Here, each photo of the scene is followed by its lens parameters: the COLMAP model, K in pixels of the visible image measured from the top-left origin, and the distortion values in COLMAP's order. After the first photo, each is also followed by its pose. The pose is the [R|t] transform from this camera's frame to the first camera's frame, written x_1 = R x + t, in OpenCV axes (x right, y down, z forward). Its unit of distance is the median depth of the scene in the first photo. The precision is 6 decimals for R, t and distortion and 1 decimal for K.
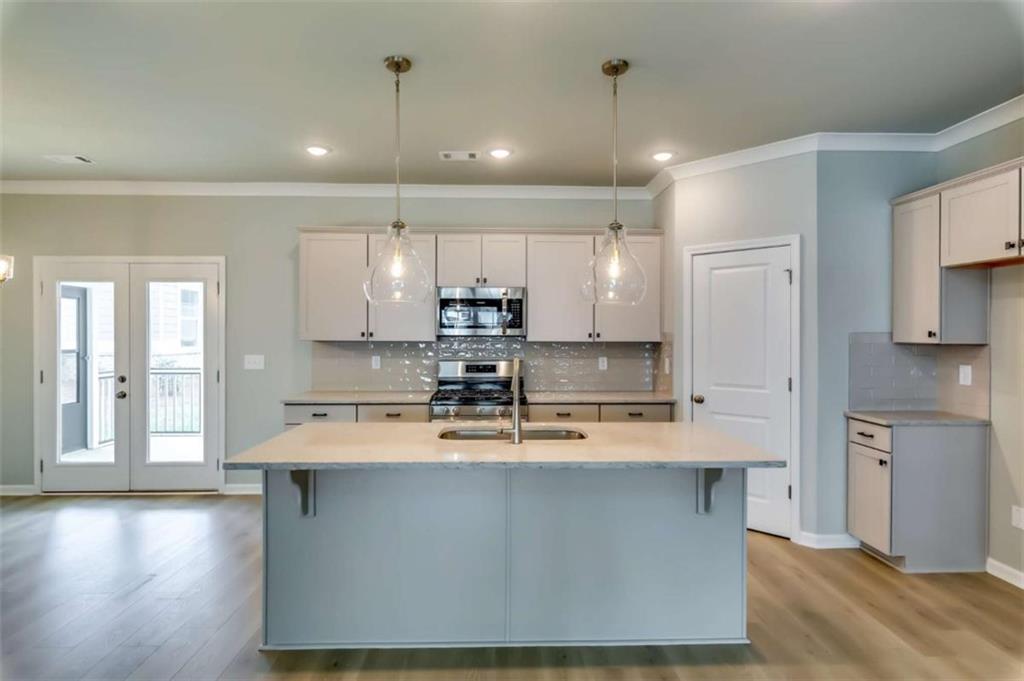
lens RADIAL K [[541.5, 0, 511.1], [0, 541.5, 336.7], [0, 0, 1]] dist [-0.000216, -0.001469]
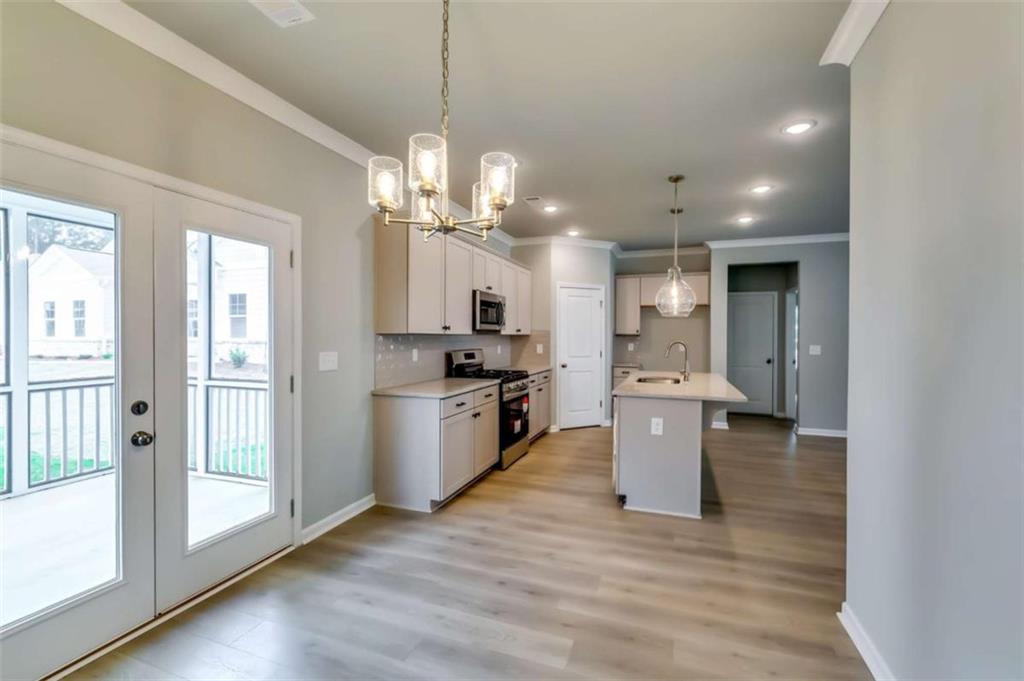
lens RADIAL K [[438.4, 0, 513.0], [0, 438.4, 339.1], [0, 0, 1]] dist [0.001891, 0.000118]
pose [[0.380600, -0.008198, 0.924704, -0.959721], [0.003171, 0.999966, 0.007560, 0.011487], [-0.924734, 0.000055, 0.380613, 0.512764]]
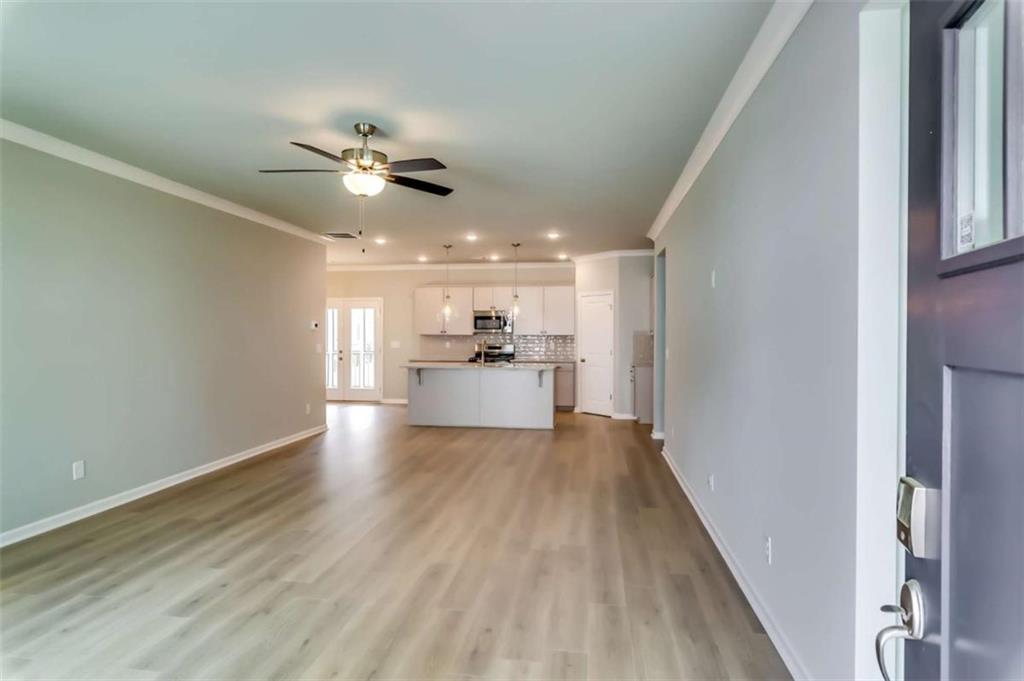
lens RADIAL K [[541.5, 0, 511.1], [0, 541.5, 336.7], [0, 0, 1]] dist [-0.000216, -0.001469]
pose [[0.984553, -0.000309, -0.175089, 0.388296], [0.000543, 0.999999, 0.001290, 0.012164], [0.175088, -0.001365, 0.984552, -1.118987]]
